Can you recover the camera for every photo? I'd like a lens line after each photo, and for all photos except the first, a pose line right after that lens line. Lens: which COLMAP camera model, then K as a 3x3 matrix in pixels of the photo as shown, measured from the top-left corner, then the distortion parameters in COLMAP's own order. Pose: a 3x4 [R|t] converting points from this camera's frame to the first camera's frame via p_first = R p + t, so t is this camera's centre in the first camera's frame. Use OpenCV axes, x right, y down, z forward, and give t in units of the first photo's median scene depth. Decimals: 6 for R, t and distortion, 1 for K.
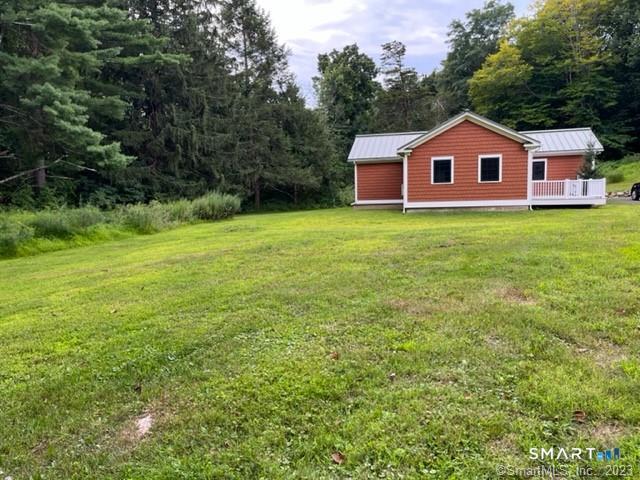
lens RADIAL K [[484.9, 0, 319.3], [0, 484.9, 243.4], [0, 0, 1]] dist [0.067621, -0.095735]
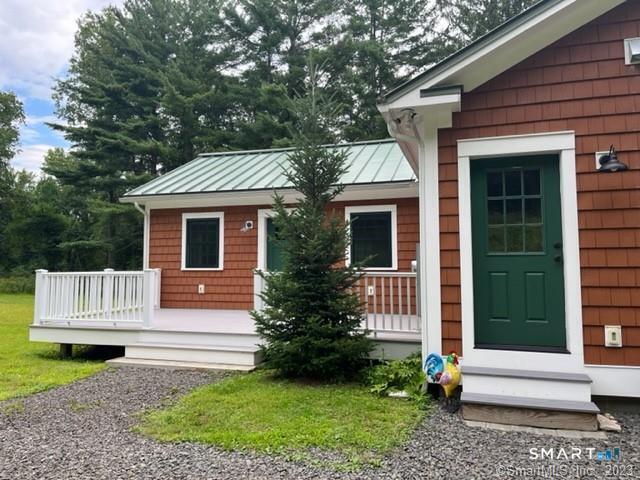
lens RADIAL K [[484.9, 0, 321.7], [0, 484.9, 241.6], [0, 0, 1]] dist [0.067621, -0.095735]
pose [[-0.092428, -0.024449, -0.995419, 0.776841], [-0.107286, 0.994123, -0.014455, -0.143102], [0.989923, 0.105458, -0.094508, 1.037080]]
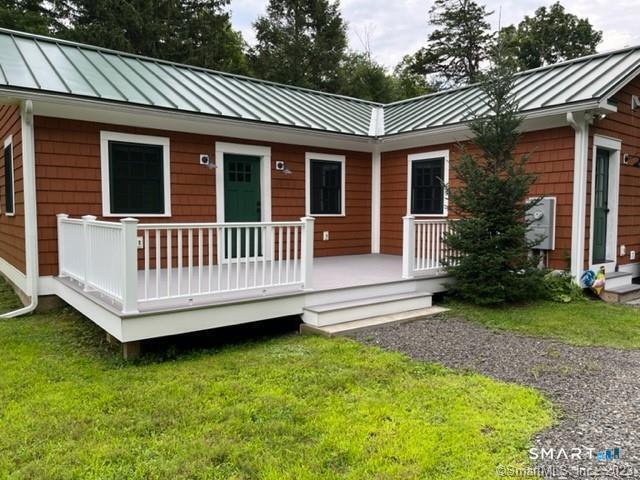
lens RADIAL K [[484.9, 0, 321.2], [0, 484.9, 237.5], [0, 0, 1]] dist [0.067621, -0.095735]
pose [[0.783902, 0.063659, -0.617613, 0.645841], [-0.095081, 0.995305, -0.018092, -0.107466], [0.613562, 0.072905, 0.786274, 0.742510]]
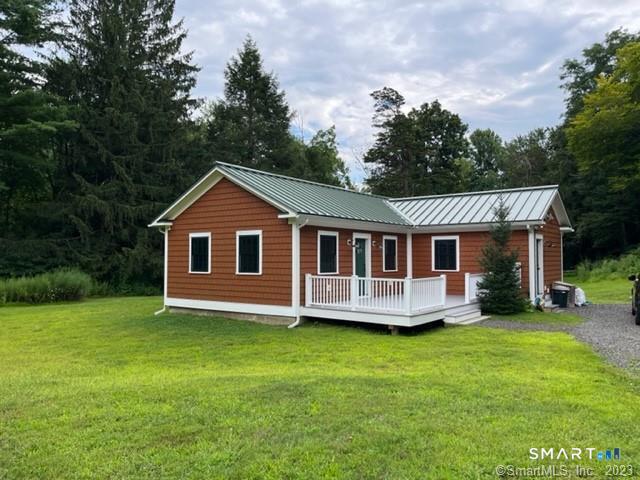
lens RADIAL K [[484.9, 0, 321.1], [0, 484.9, 238.2], [0, 0, 1]] dist [0.067621, -0.095735]
pose [[0.919081, 0.011996, -0.393886, 0.584666], [-0.069778, 0.988696, -0.132707, -0.082324], [0.387842, 0.149453, 0.909529, 0.404721]]
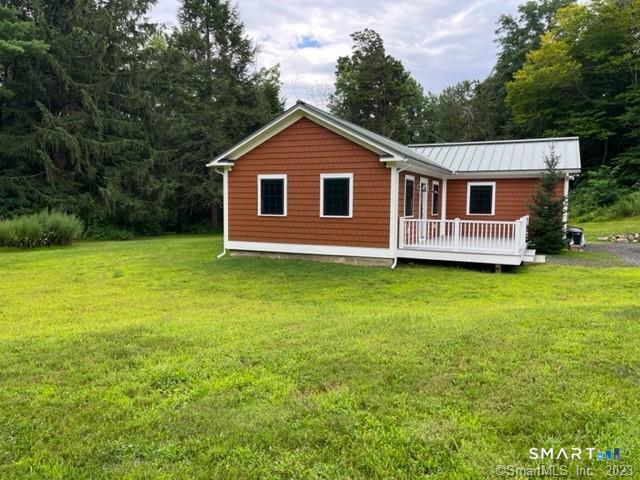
lens RADIAL K [[484.9, 0, 322.3], [0, 484.9, 238.3], [0, 0, 1]] dist [0.067621, -0.095735]
pose [[0.980506, 0.051996, -0.189483, 0.389979], [-0.059147, 0.997727, -0.032278, -0.066922], [0.187374, 0.042856, 0.981353, 0.336569]]
